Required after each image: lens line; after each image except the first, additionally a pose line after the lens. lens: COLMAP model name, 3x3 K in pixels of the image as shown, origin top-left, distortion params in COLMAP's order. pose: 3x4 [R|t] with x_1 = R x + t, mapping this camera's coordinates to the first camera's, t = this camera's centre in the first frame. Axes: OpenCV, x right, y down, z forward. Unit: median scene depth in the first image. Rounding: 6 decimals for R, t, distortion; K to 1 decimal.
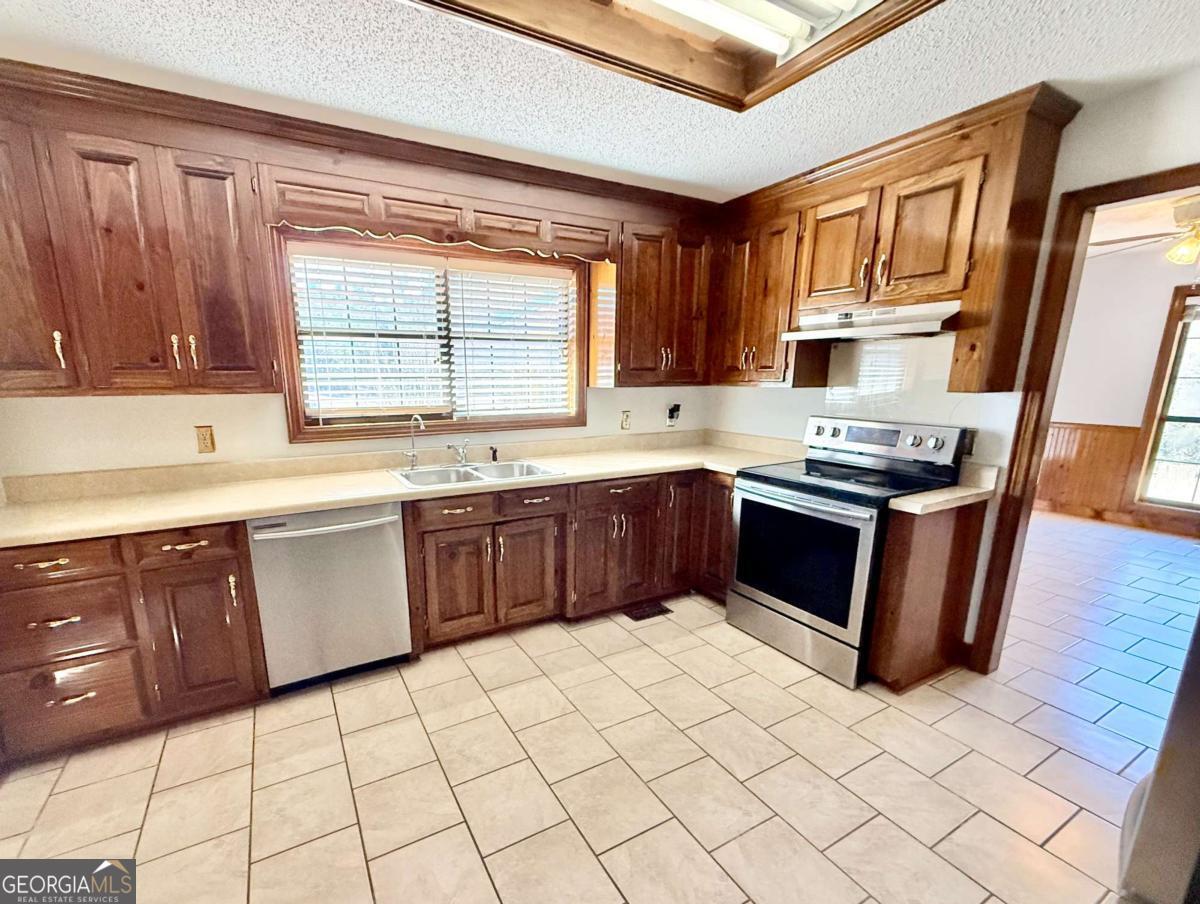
lens RADIAL K [[515.6, 0, 556.8], [0, 515.6, 485.7], [0, 0, 1]] dist [0.002669, -0.001589]
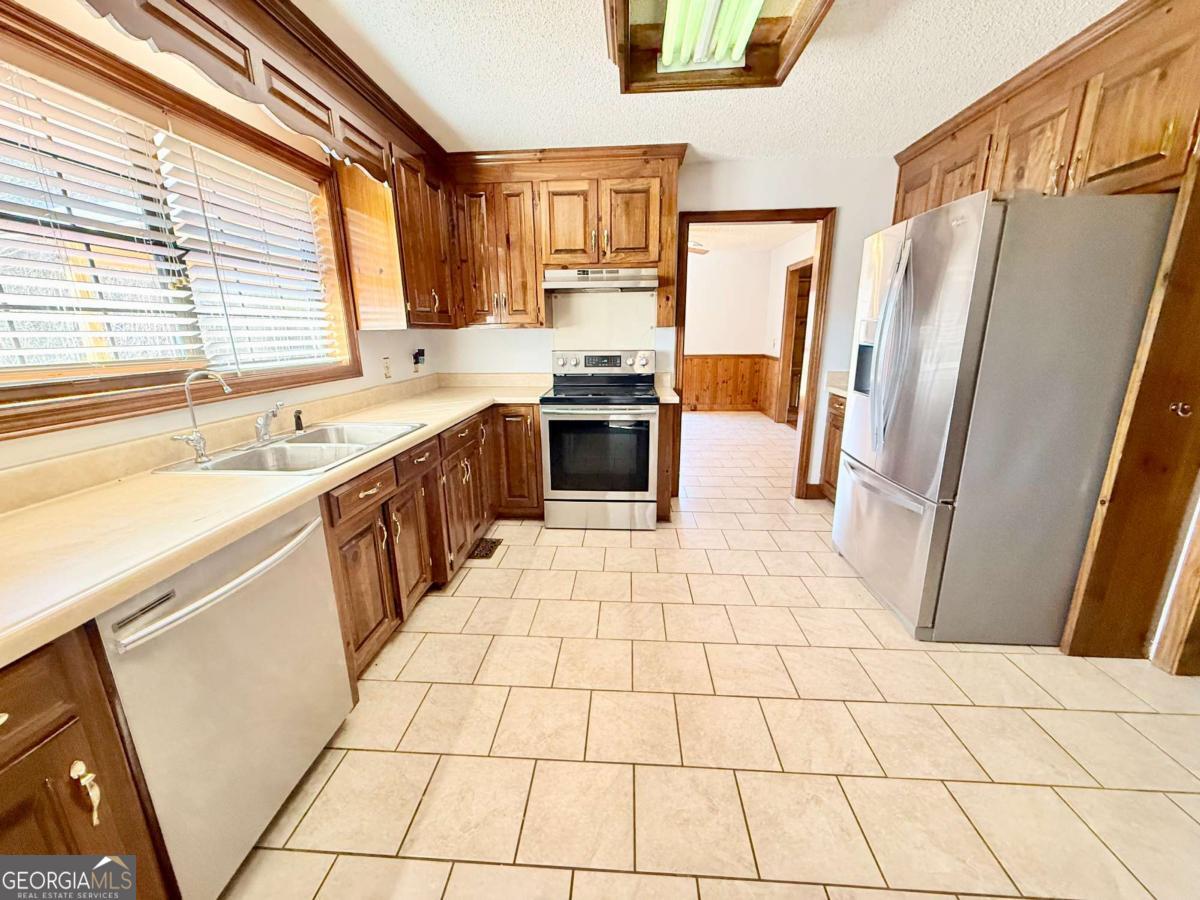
lens RADIAL K [[478.5, 0, 597.0], [0, 478.5, 447.3], [0, 0, 1]] dist [-0.000653, 0.000414]
pose [[0.534368, -0.204038, 0.820256, -0.522189], [0.190627, 0.974518, 0.118223, -0.026440], [-0.823475, 0.093188, 0.559646, 0.315542]]
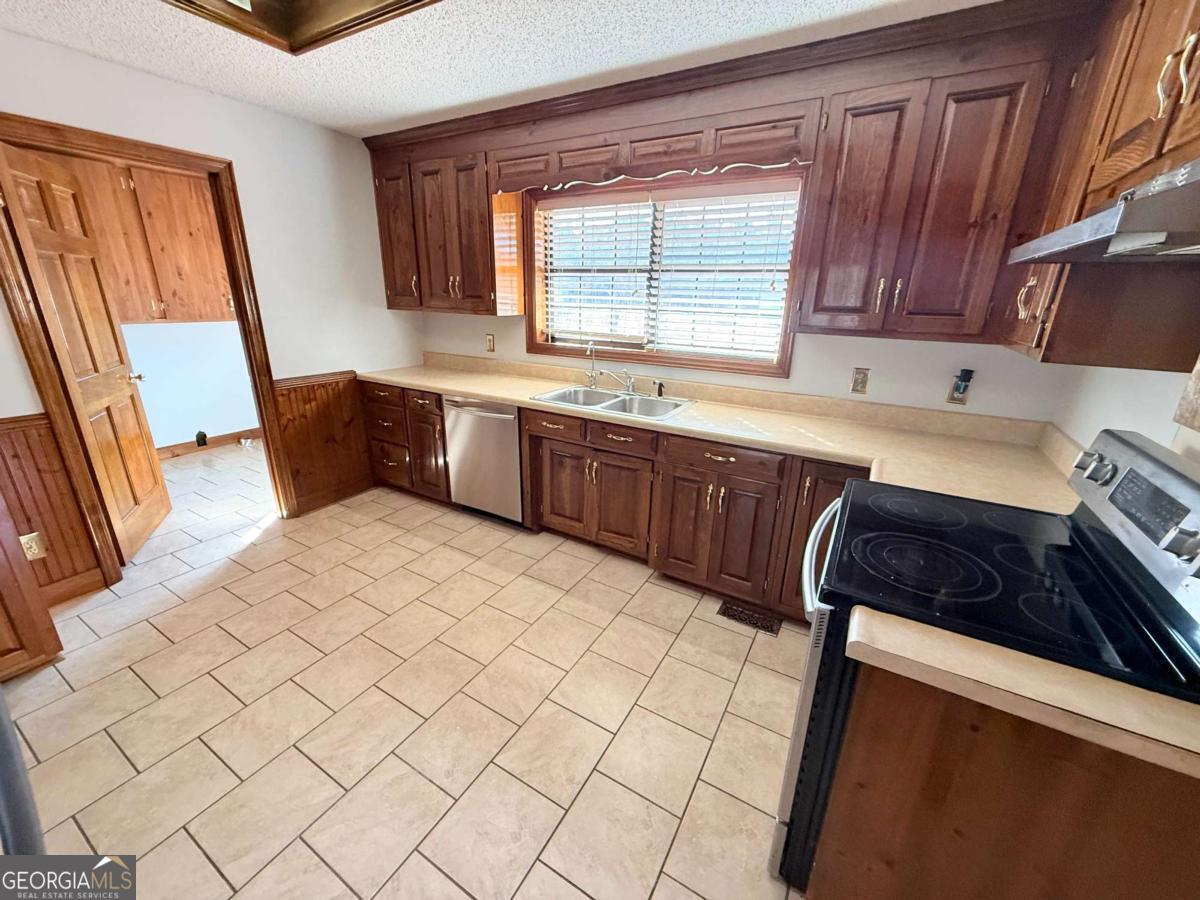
lens RADIAL K [[478.5, 0, 599.8], [0, 478.5, 450.9], [0, 0, 1]] dist [-0.000653, 0.000414]
pose [[0.517237, 0.280036, -0.808731, 0.692351], [-0.207202, 0.957816, 0.199139, -0.122601], [0.830381, 0.064569, 0.553442, 0.448249]]
